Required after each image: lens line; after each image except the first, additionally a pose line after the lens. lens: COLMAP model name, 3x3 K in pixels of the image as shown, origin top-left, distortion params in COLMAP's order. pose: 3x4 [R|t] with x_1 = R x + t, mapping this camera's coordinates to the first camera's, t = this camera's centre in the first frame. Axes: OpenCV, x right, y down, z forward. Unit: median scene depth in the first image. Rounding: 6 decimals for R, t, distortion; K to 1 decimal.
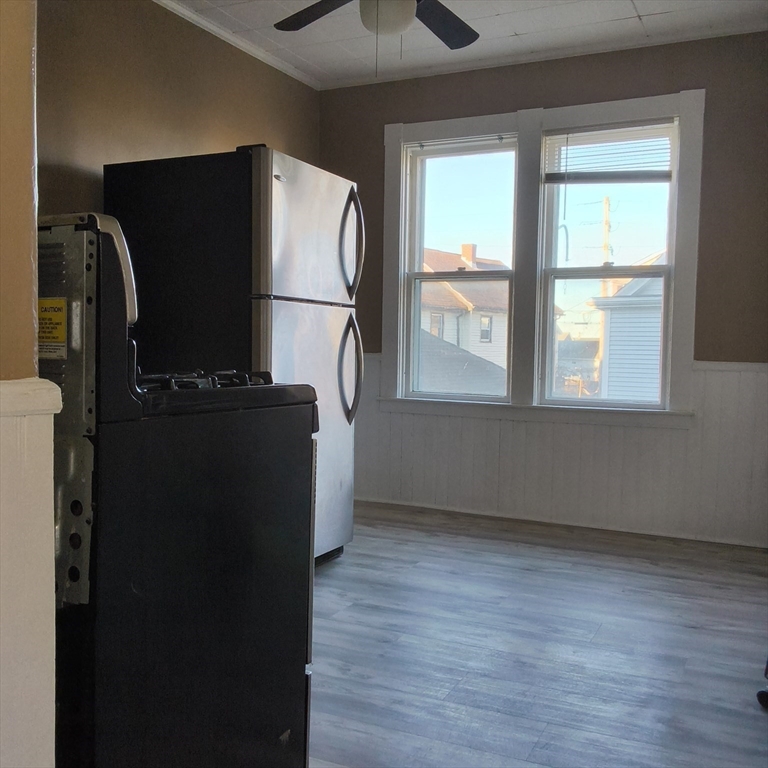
lens RADIAL K [[818.7, 0, 383.8], [0, 818.7, 384.5], [0, 0, 1]] dist [0.016572, 0.000000]
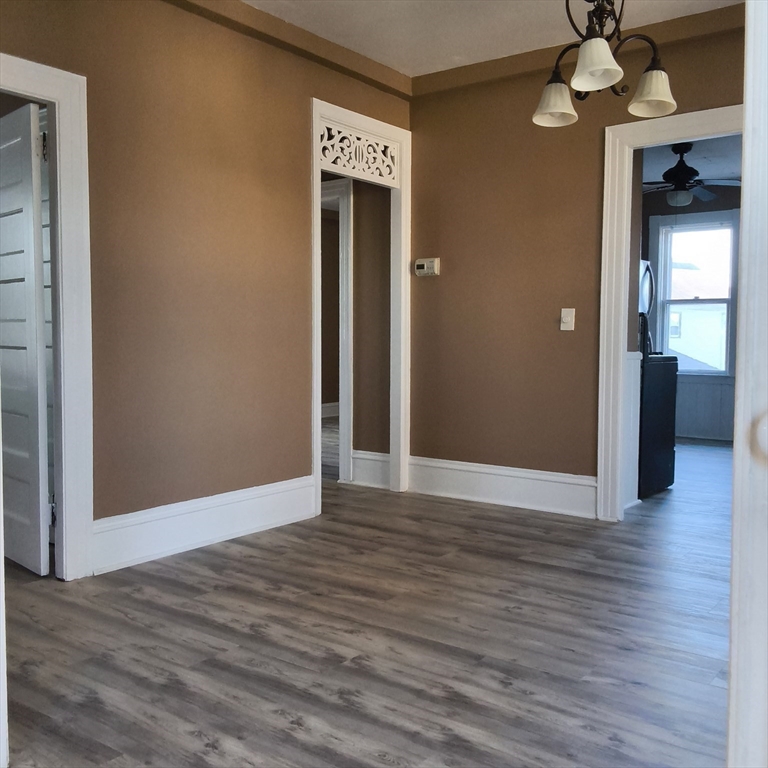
lens RADIAL K [[818.7, 0, 383.4], [0, 818.7, 383.9], [0, 0, 1]] dist [0.016572, 0.000000]
pose [[0.978105, -0.006082, -0.208021, -0.192721], [0.006327, 0.999980, 0.000512, 0.035539], [0.208014, -0.001817, 0.978124, -0.830969]]
